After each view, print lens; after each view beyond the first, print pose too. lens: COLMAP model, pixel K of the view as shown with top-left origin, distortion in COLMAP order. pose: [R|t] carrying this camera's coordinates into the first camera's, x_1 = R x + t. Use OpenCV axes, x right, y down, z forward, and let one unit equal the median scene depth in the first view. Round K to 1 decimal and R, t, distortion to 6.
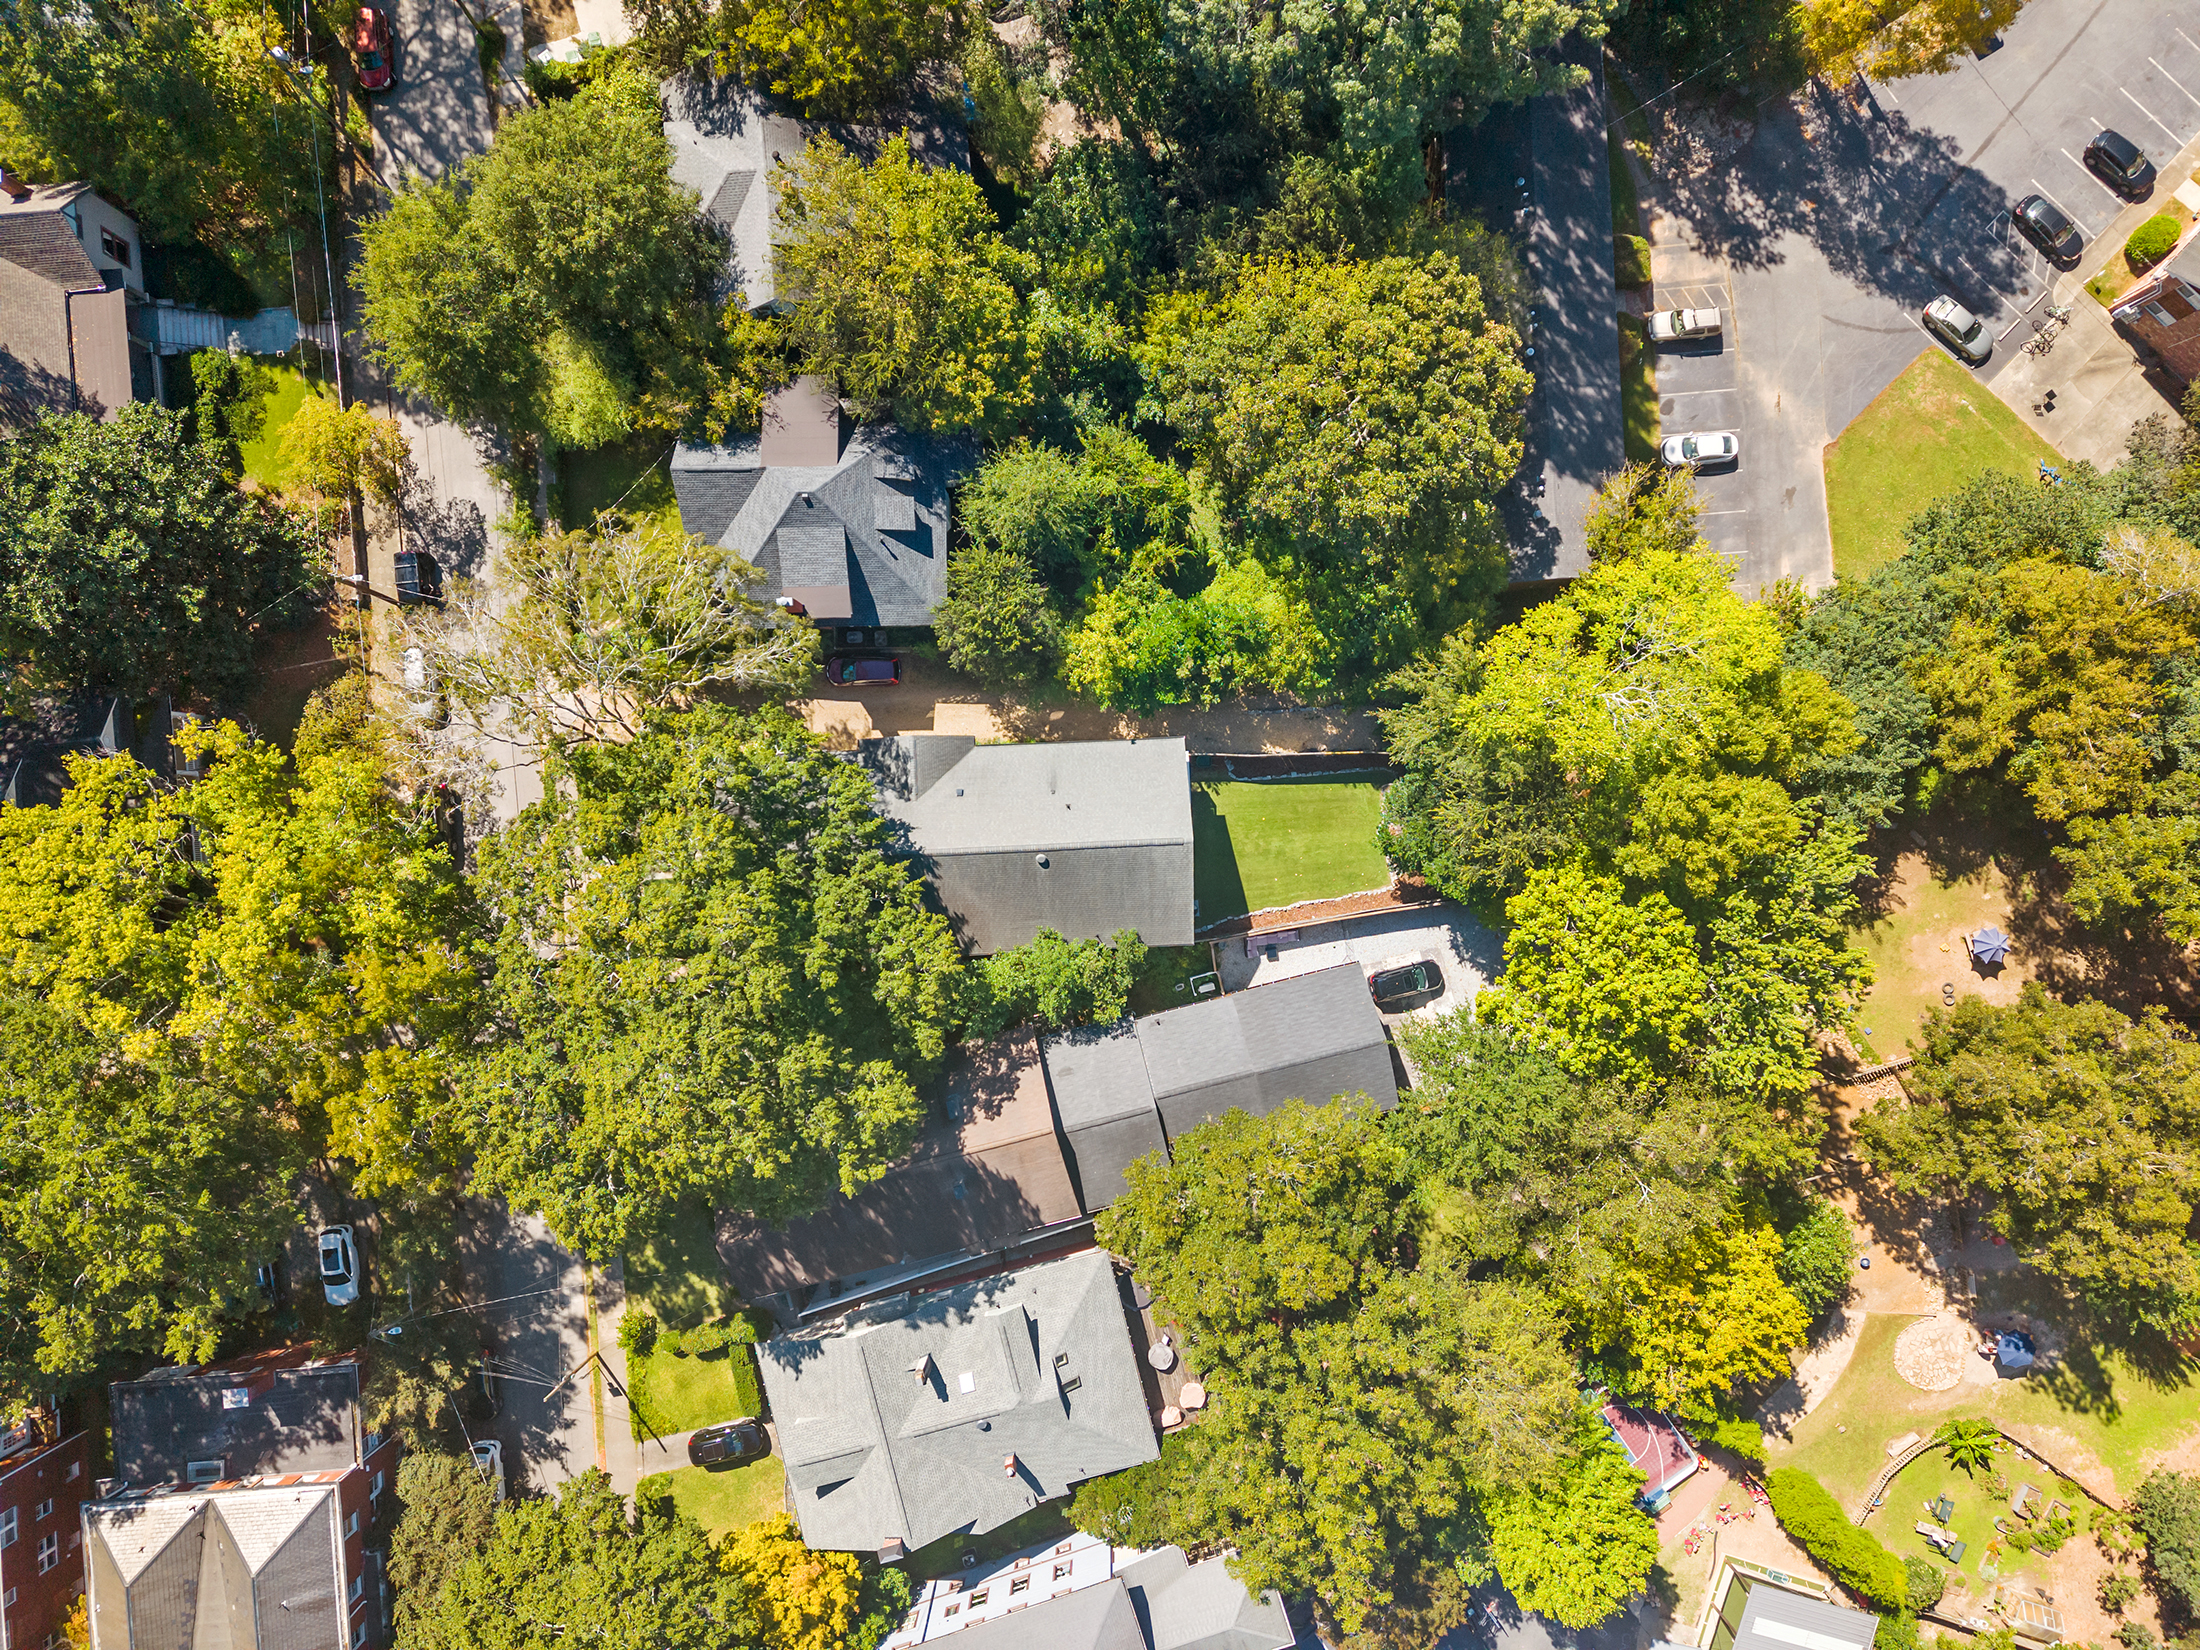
lens RADIAL K [[1483.8, 0, 1100.0], [0, 1483.8, 825.0], [0, 0, 1]] dist [-0.037933, -0.000563]
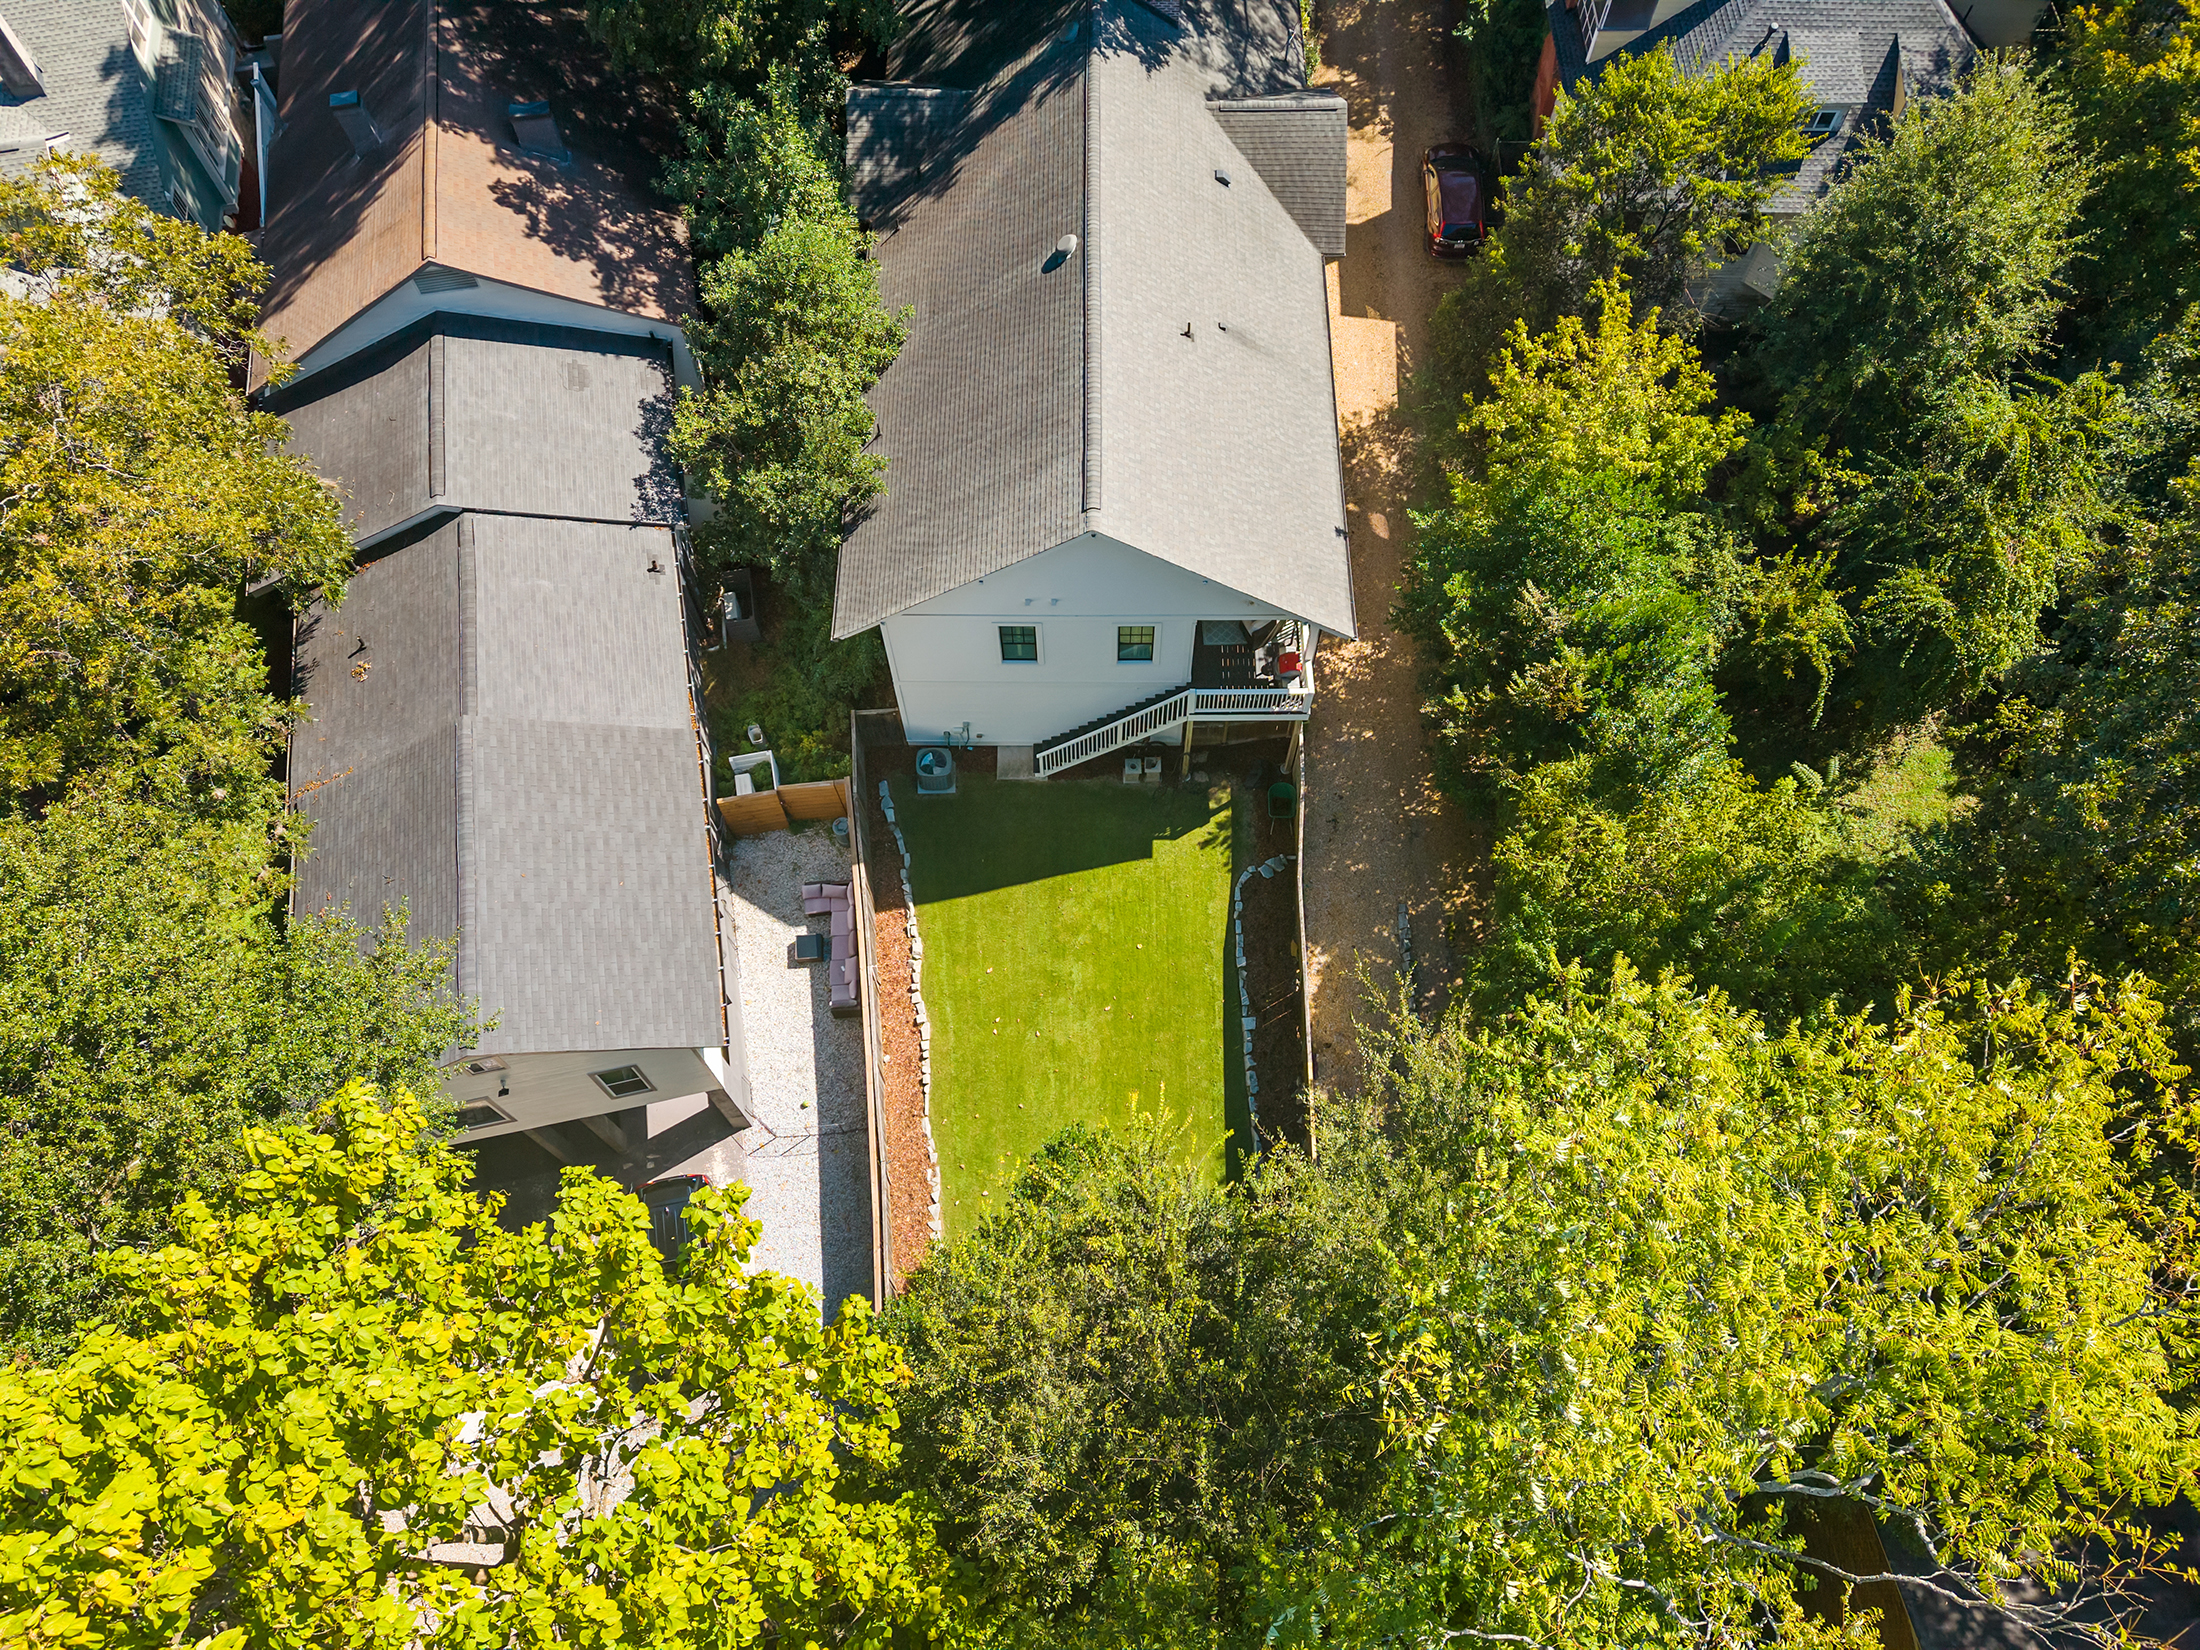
lens RADIAL K [[1483.8, 0, 1100.0], [0, 1483.8, 825.0], [0, 0, 1]] dist [-0.037933, -0.000563]
pose [[-0.044831, 0.894490, -0.444835, 0.268811], [-0.998977, -0.037478, 0.025316, -0.002448], [0.005973, 0.445515, 0.895255, 0.647643]]
